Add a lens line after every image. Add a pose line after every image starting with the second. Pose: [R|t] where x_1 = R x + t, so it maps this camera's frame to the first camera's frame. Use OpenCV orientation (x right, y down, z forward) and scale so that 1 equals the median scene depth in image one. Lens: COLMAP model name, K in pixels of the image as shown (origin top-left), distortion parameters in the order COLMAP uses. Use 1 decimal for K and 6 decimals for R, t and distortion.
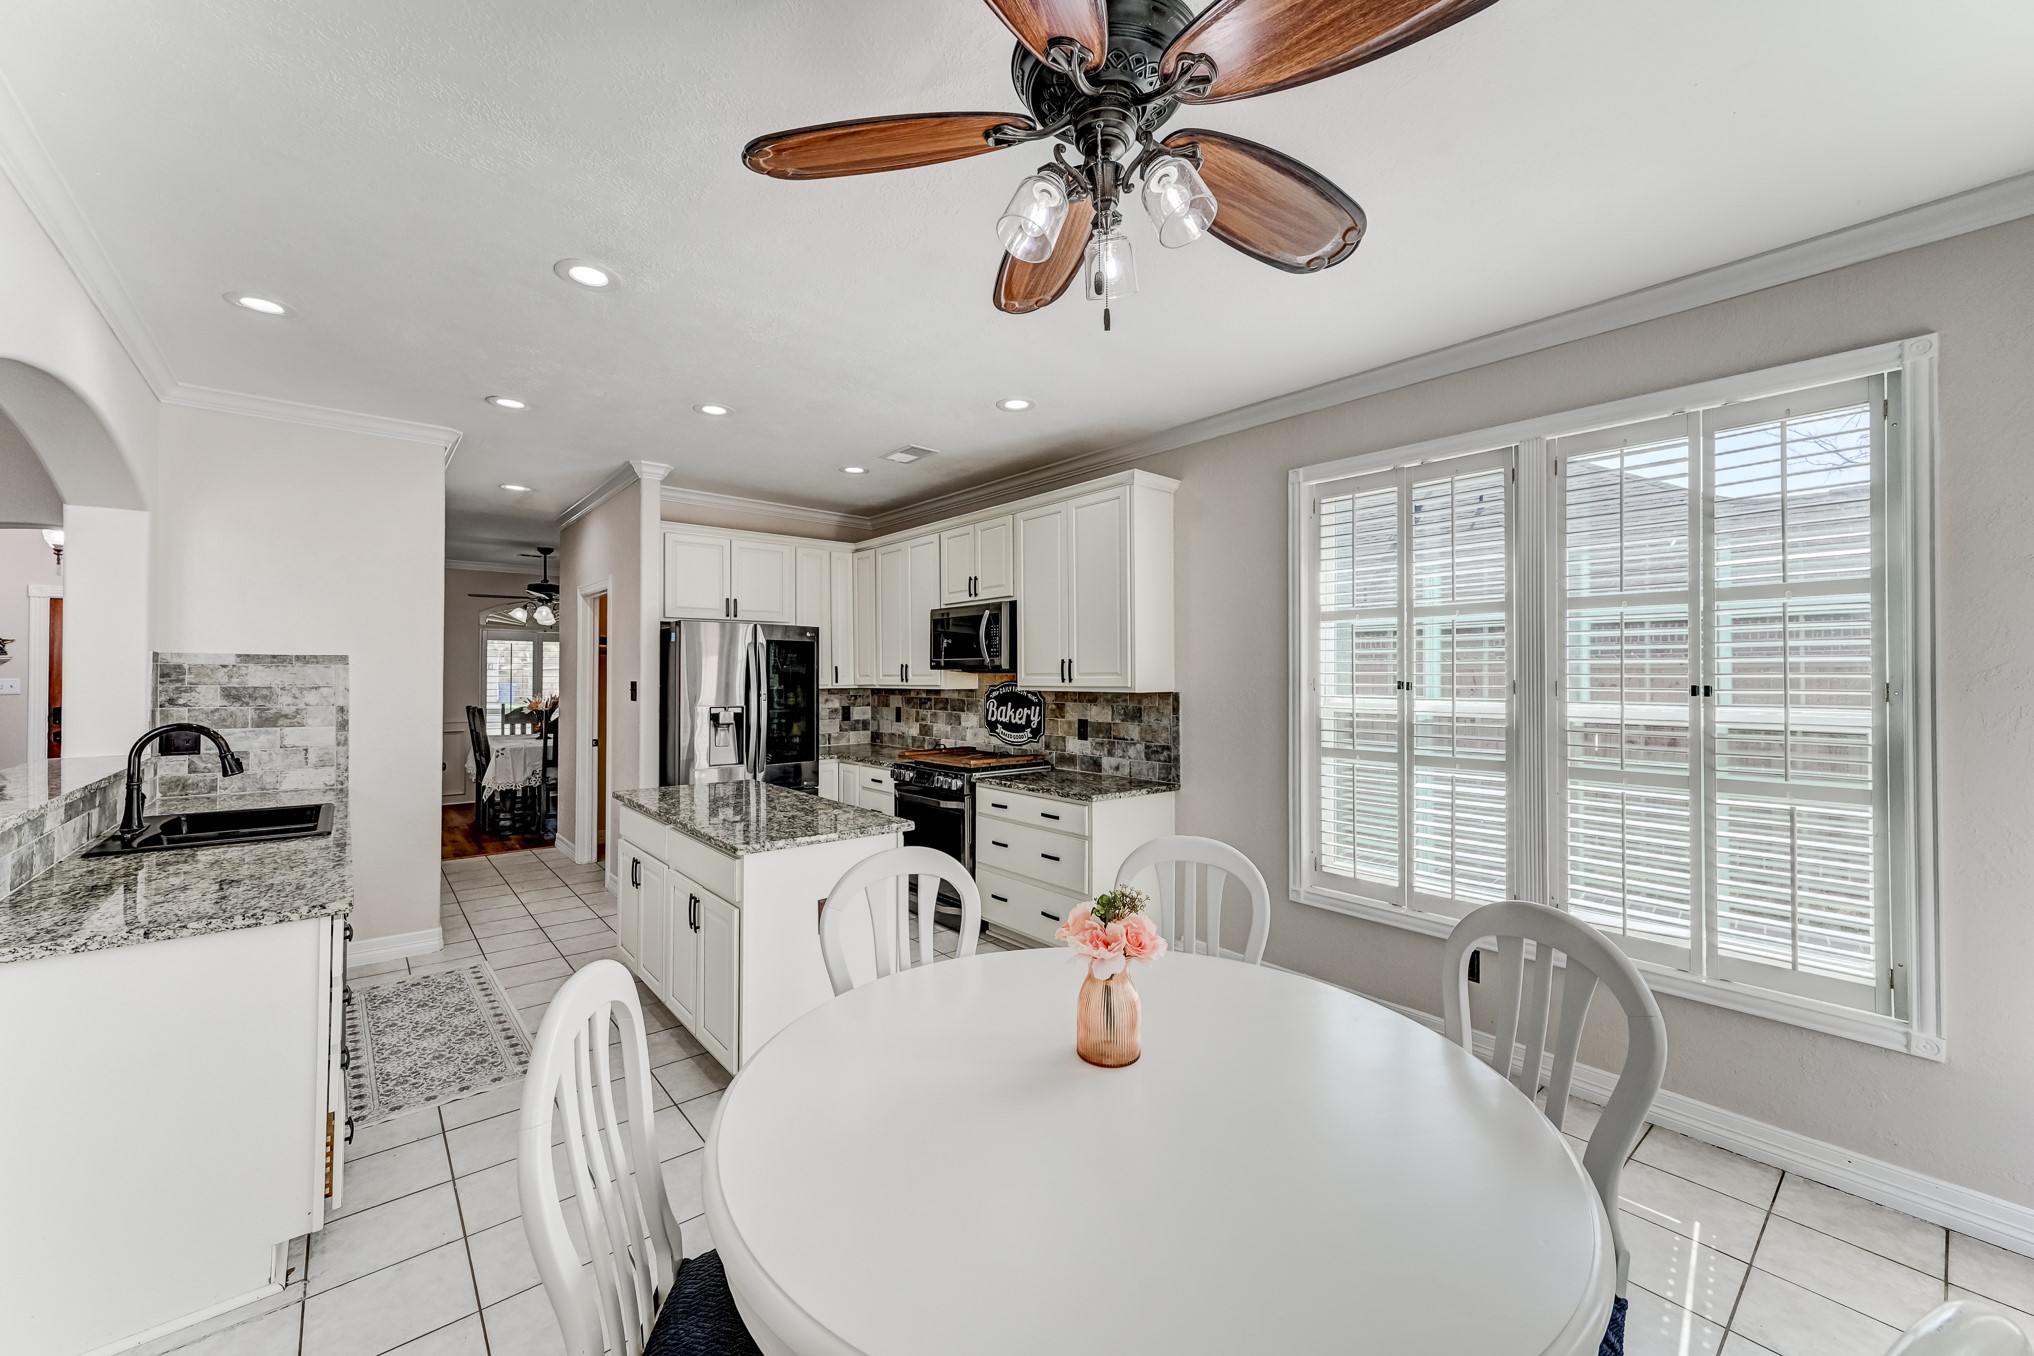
lens RADIAL K [[786.4, 0, 1018.3], [0, 786.4, 671.2], [0, 0, 1]] dist [0.004222, 0.000541]
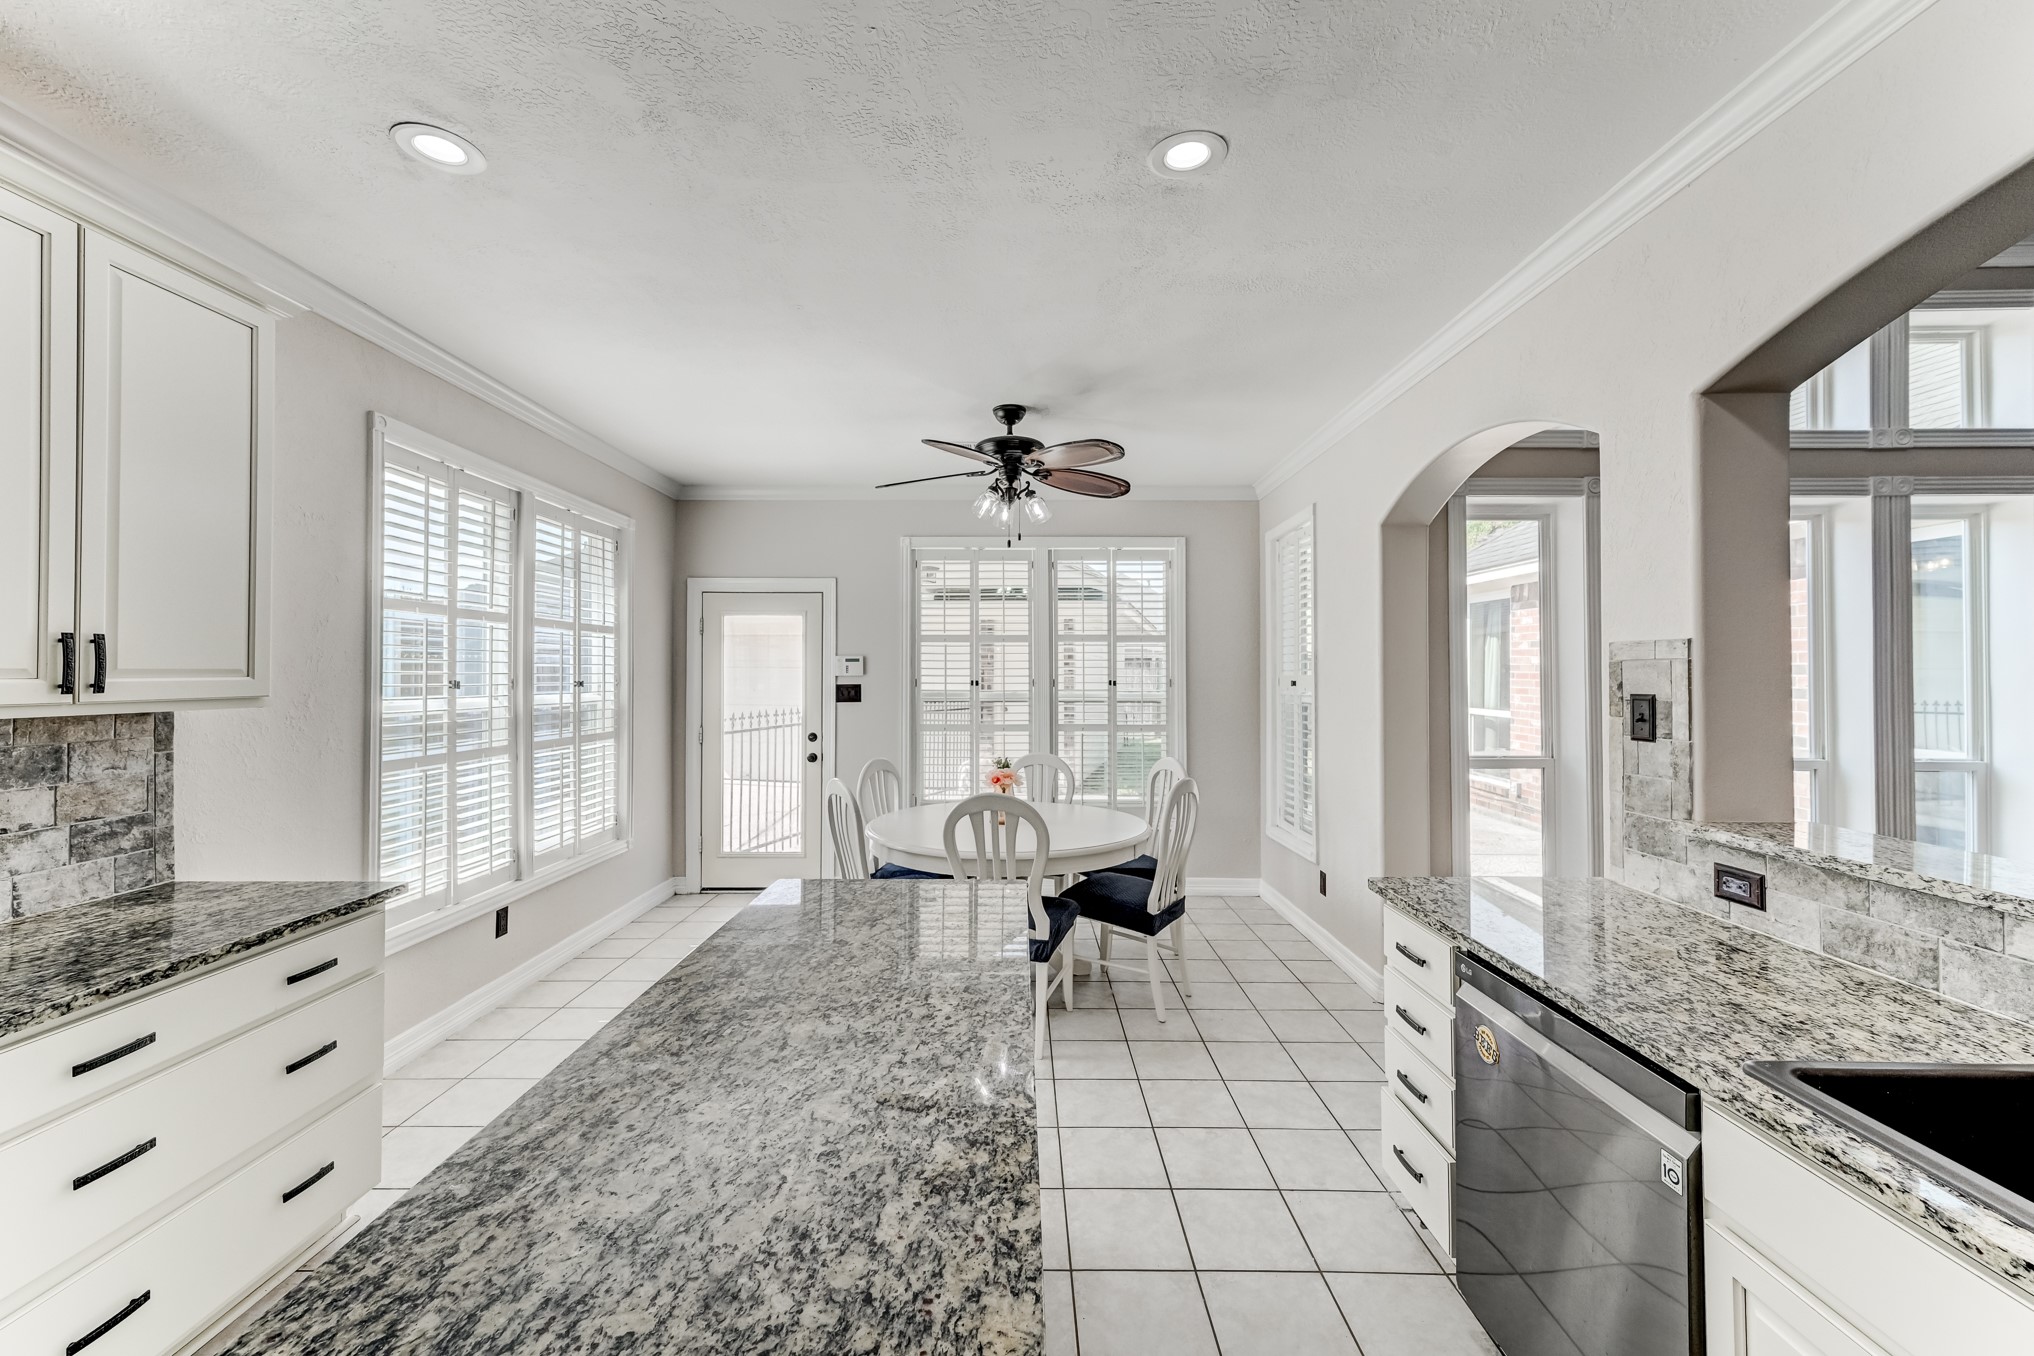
lens RADIAL K [[786.4, 0, 1017.5], [0, 786.4, 670.9], [0, 0, 1]] dist [0.004222, 0.000541]
pose [[-0.761927, 0.001392, 0.647662, -0.564902], [-0.005970, 0.999940, -0.009174, 0.004285], [-0.647636, -0.010856, -0.761873, 1.032330]]
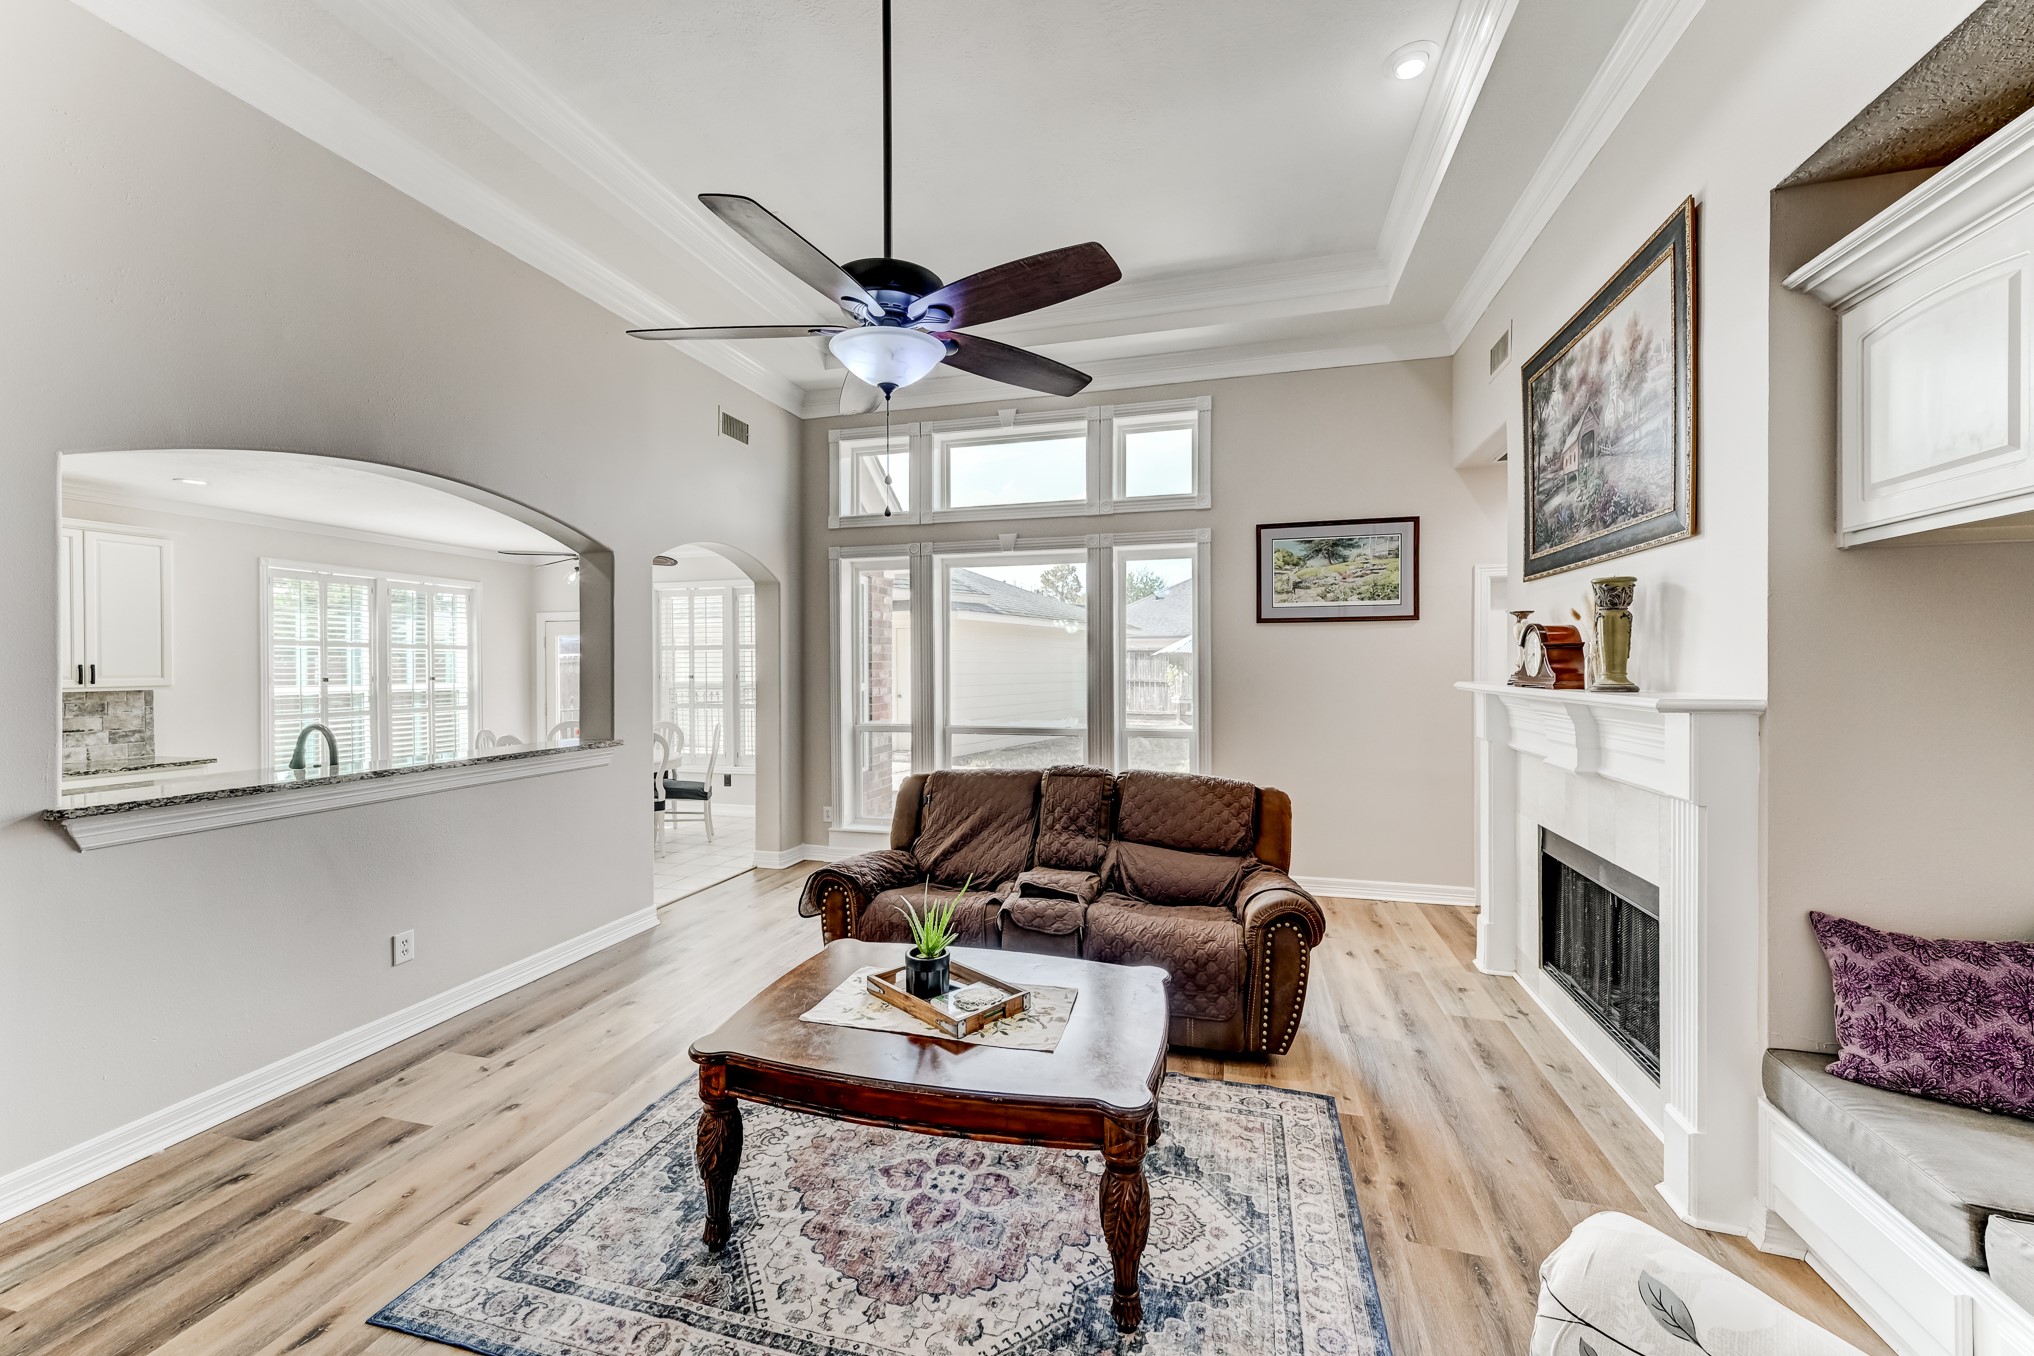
lens RADIAL K [[786.4, 0, 1016.4], [0, 786.4, 669.6], [0, 0, 1]] dist [0.004222, 0.000541]
pose [[-0.564588, -0.002749, 0.825368, -1.777179], [-0.000465, 0.999995, 0.003013, -0.012095], [-0.825372, 0.001317, -0.564587, 0.533168]]
